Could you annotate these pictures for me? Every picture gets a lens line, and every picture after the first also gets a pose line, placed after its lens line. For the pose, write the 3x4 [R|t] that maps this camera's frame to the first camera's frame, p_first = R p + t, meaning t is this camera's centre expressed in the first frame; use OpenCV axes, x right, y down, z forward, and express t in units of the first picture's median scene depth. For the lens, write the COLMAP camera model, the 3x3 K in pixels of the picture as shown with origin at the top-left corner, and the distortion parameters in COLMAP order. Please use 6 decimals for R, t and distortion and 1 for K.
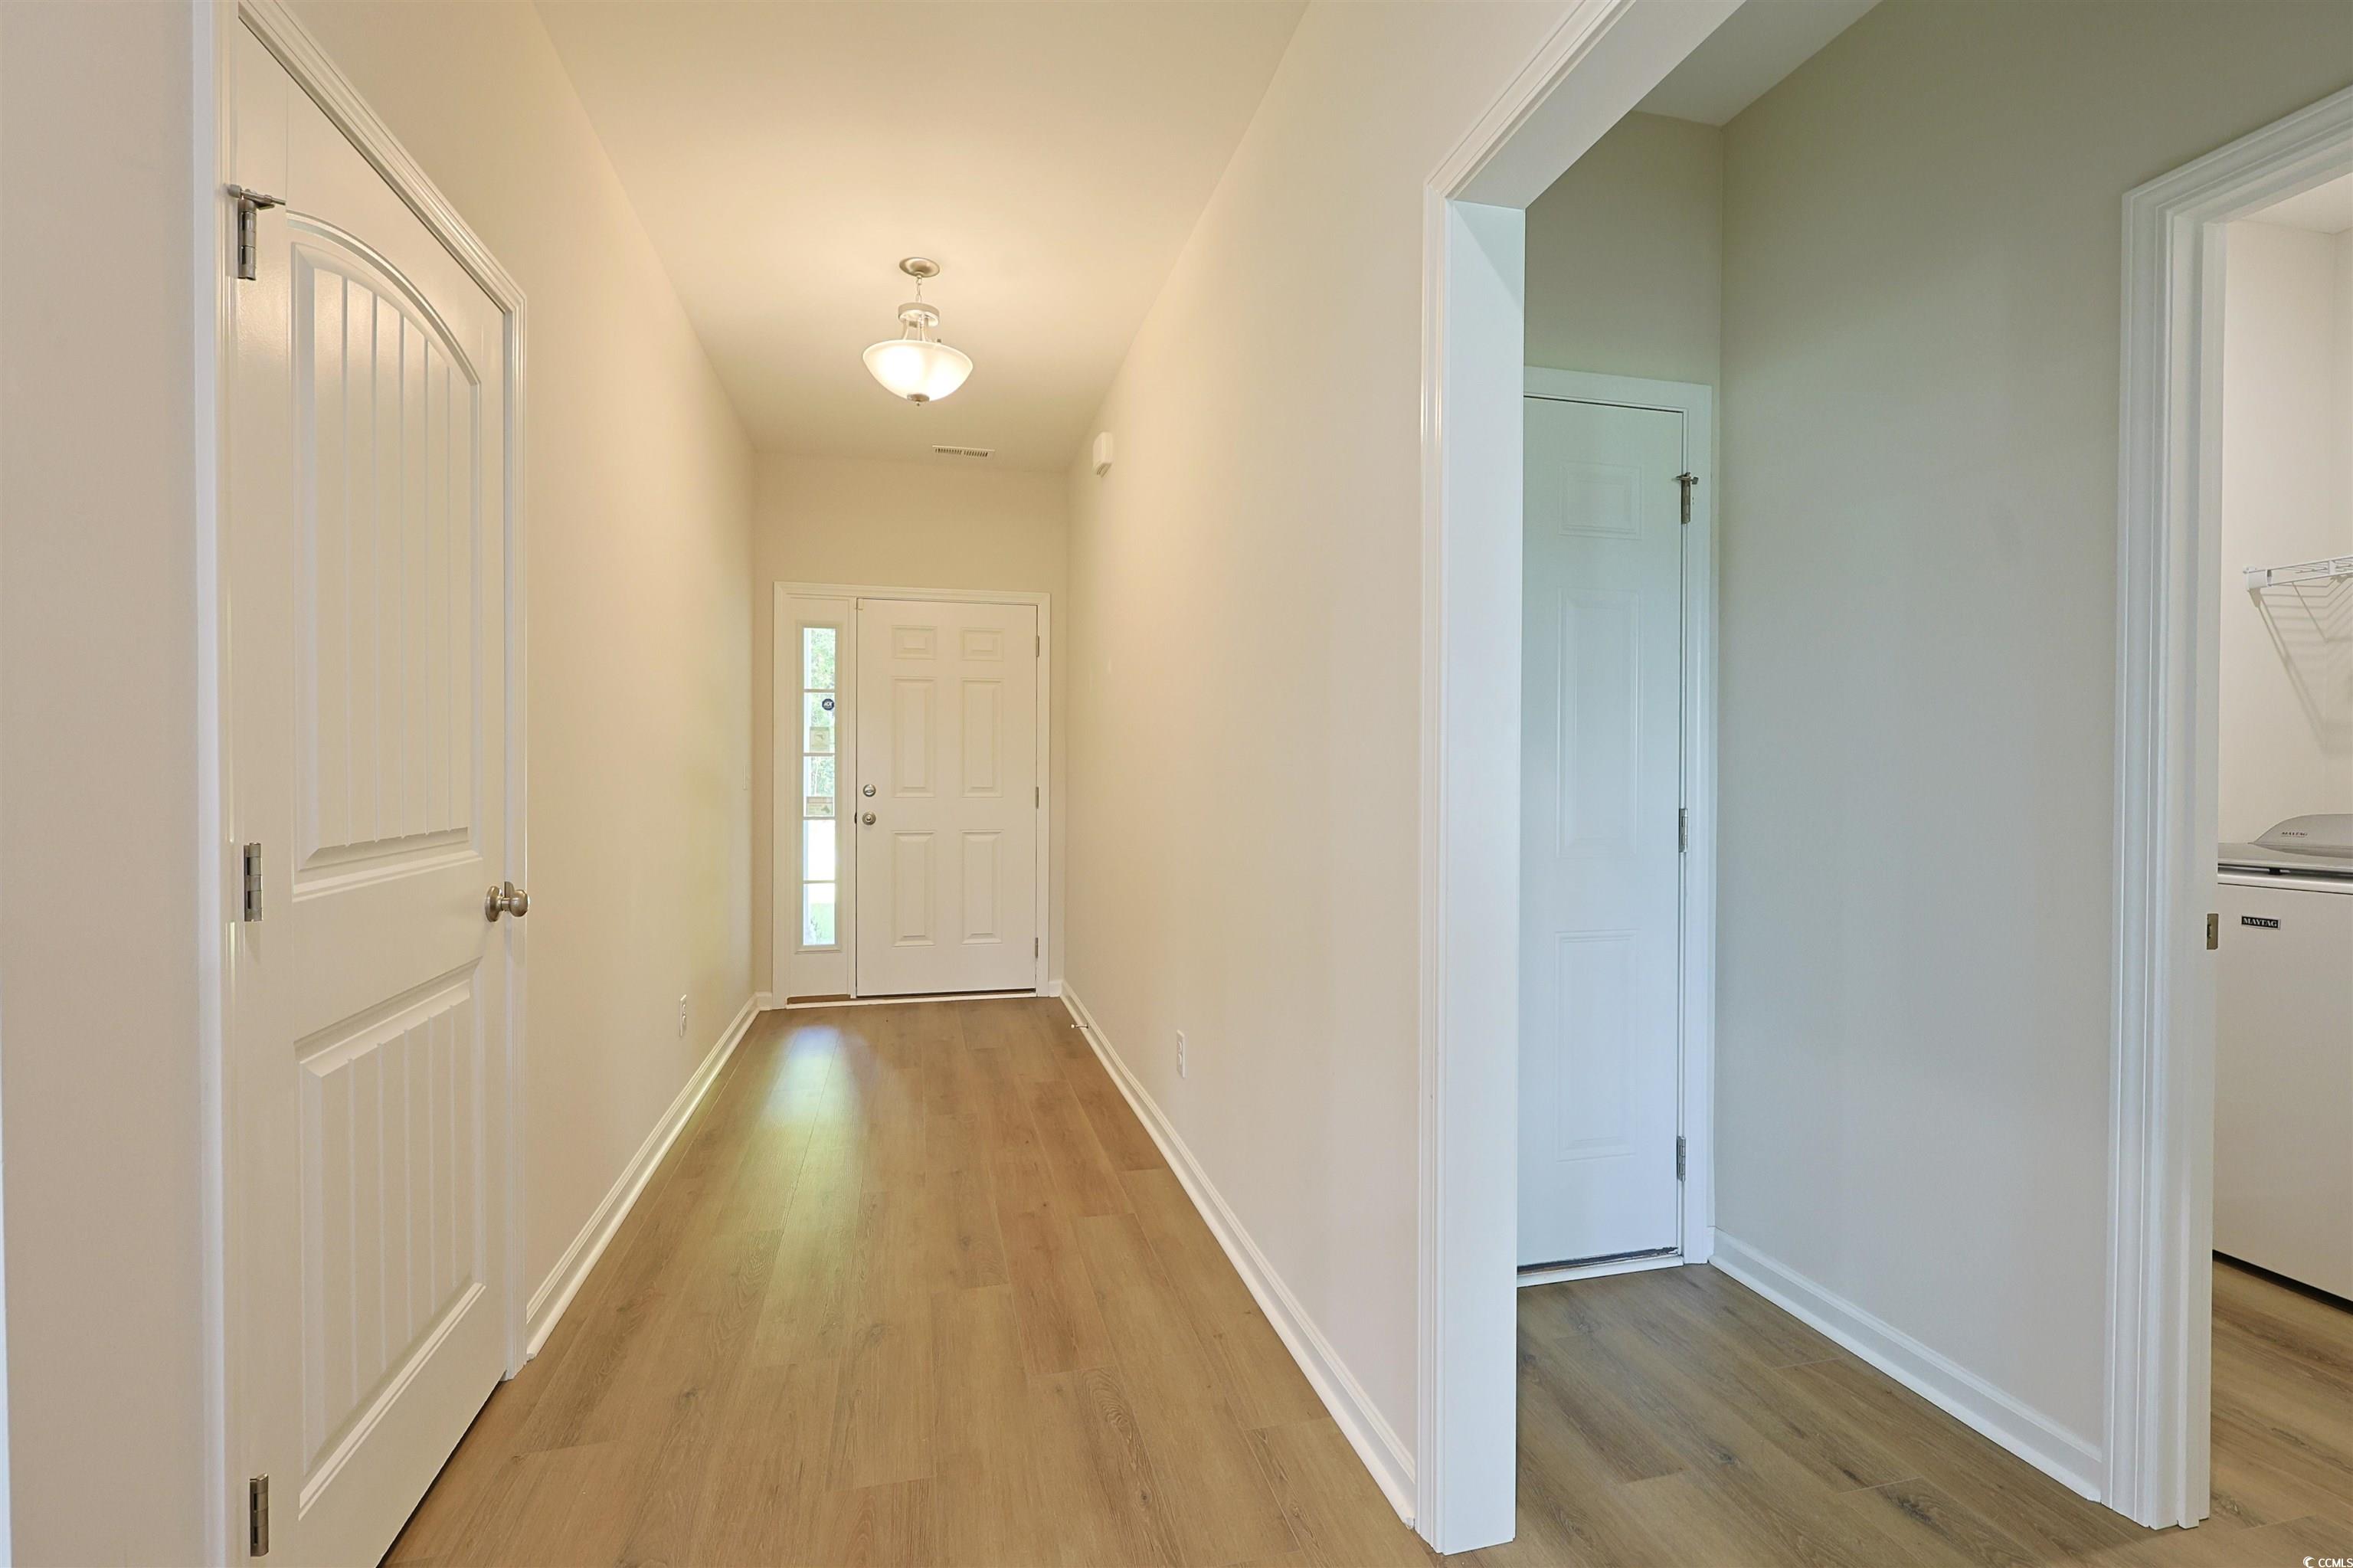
lens RADIAL K [[1001.1, 0, 1163.0], [0, 1001.1, 786.9], [0, 0, 1]] dist [-0.013887, 0.001298]
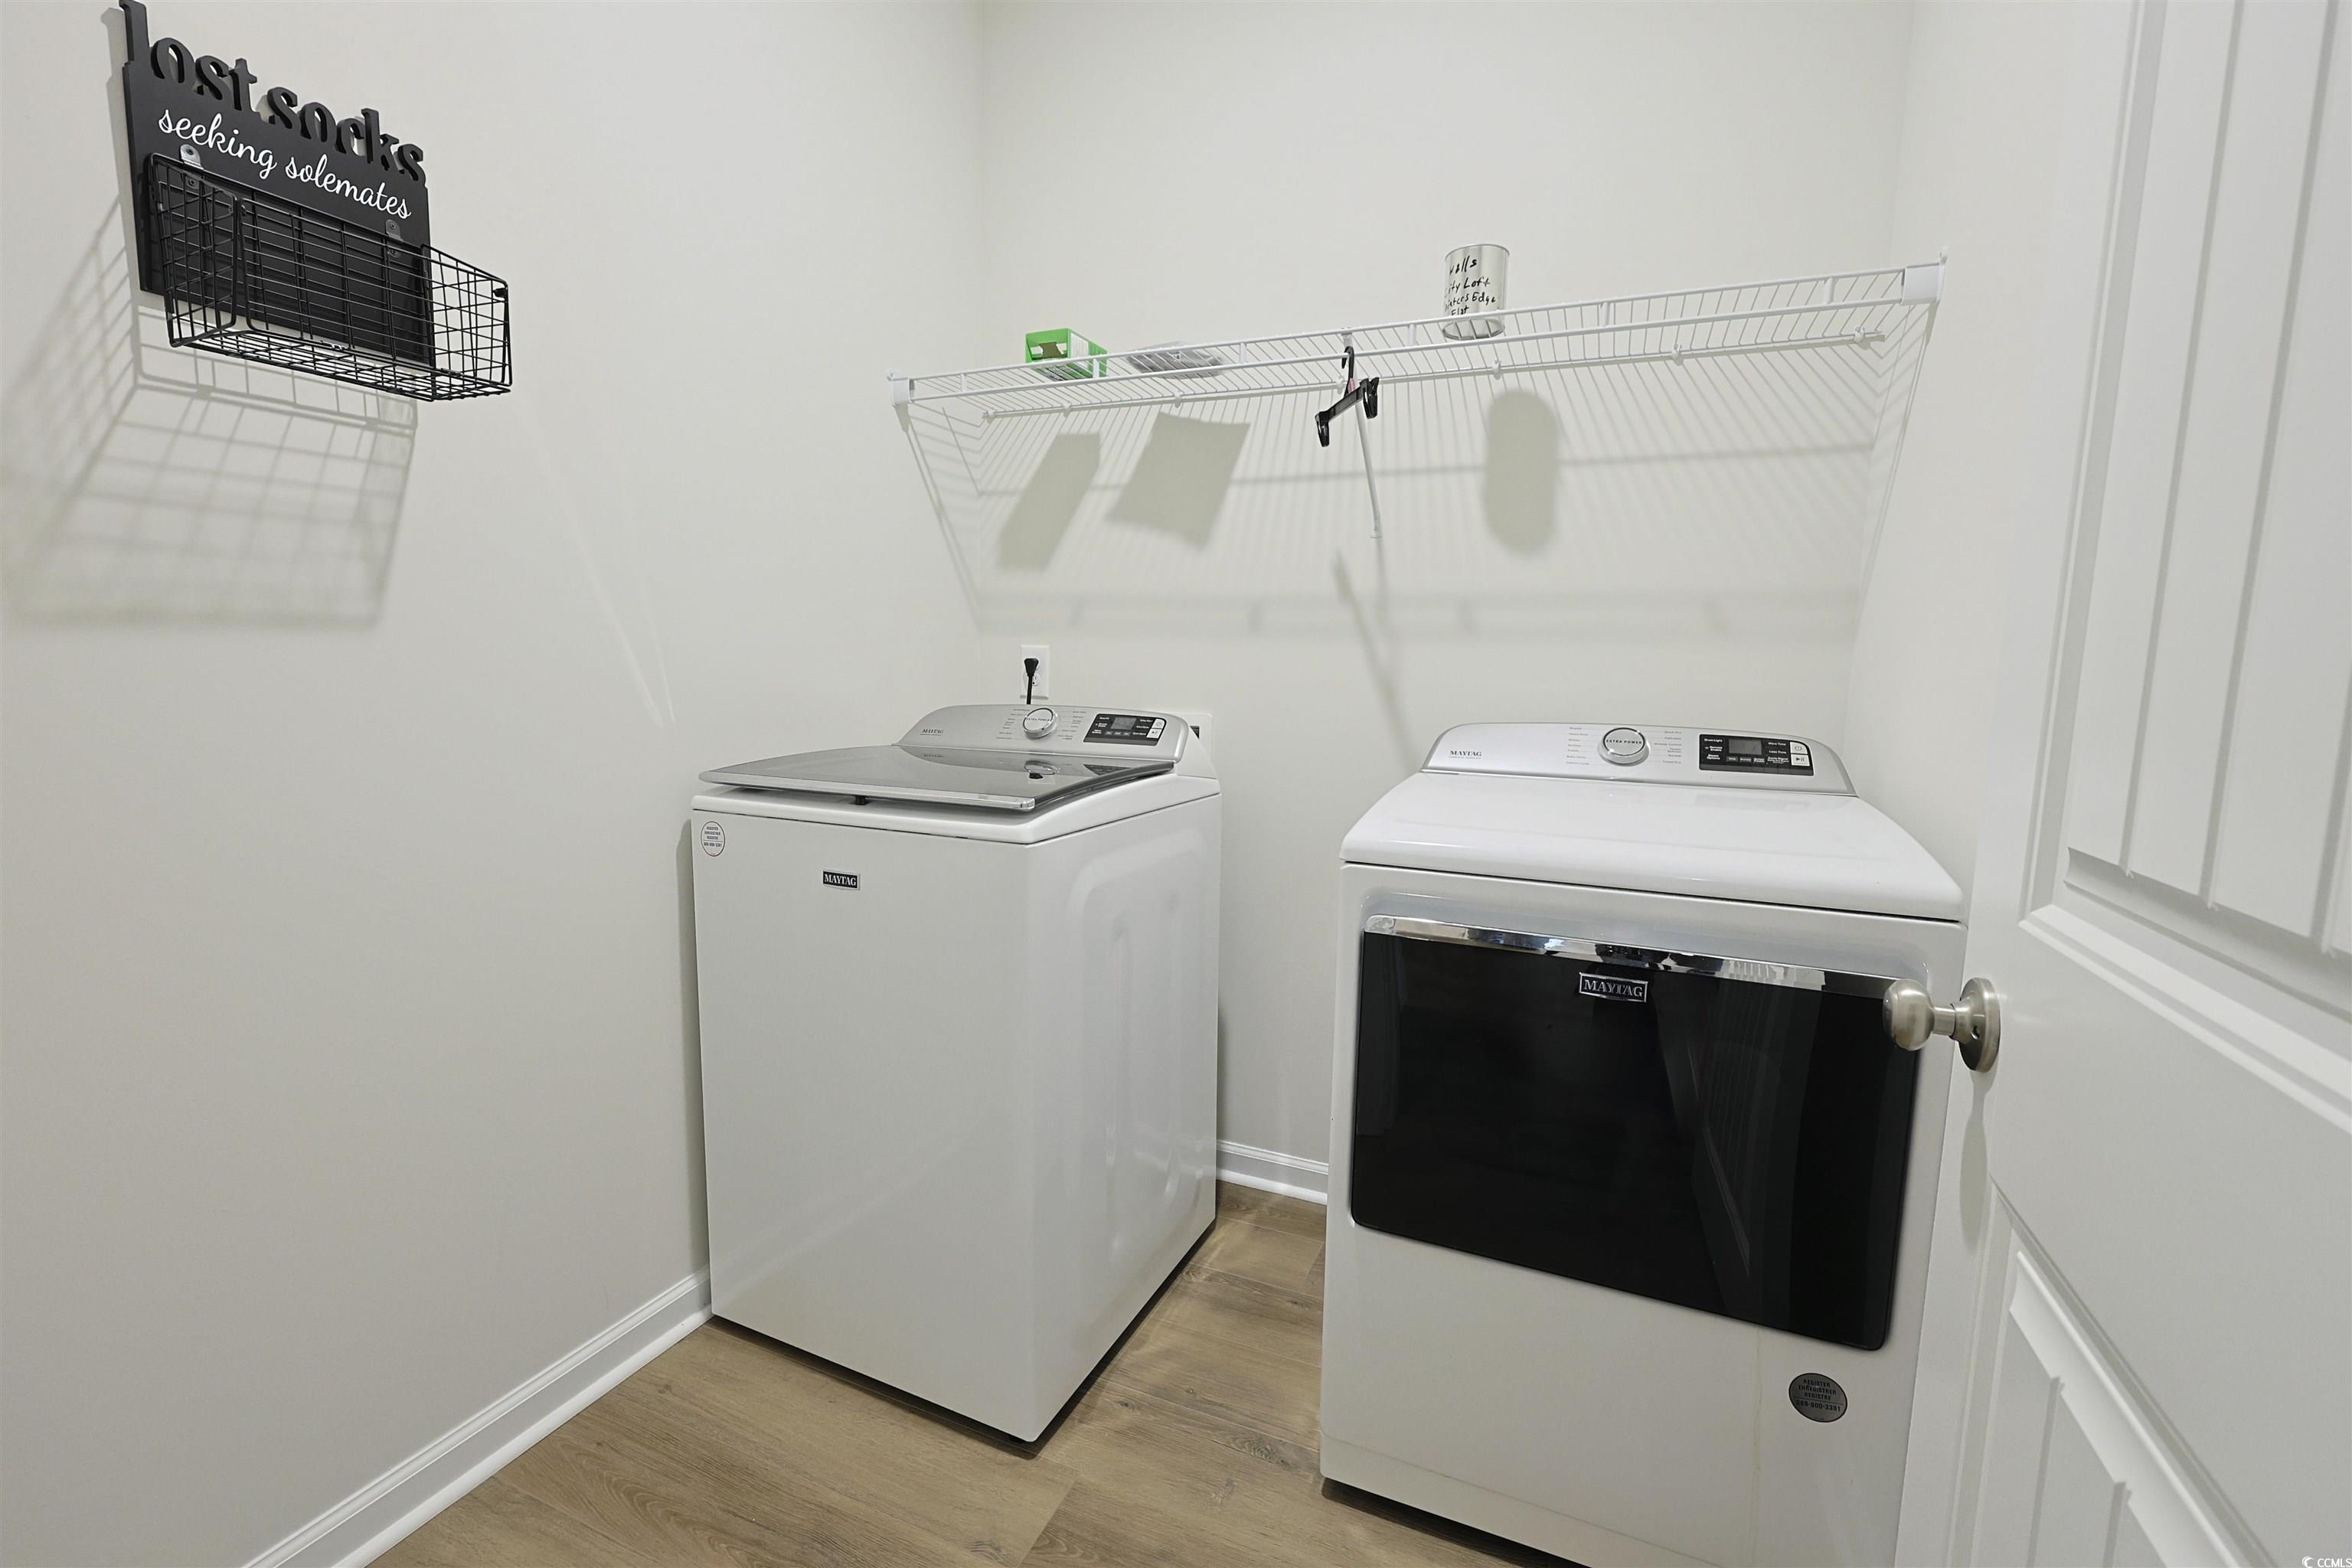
lens RADIAL K [[1000.7, 0, 1174.6], [0, 1000.7, 783.6], [0, 0, 1]] dist [-0.013887, 0.001298]
pose [[0.587774, -0.083182, 0.804738, 0.590271], [-0.014868, 0.993422, 0.113545, -0.003920], [-0.808889, -0.078704, 0.582670, 0.362942]]
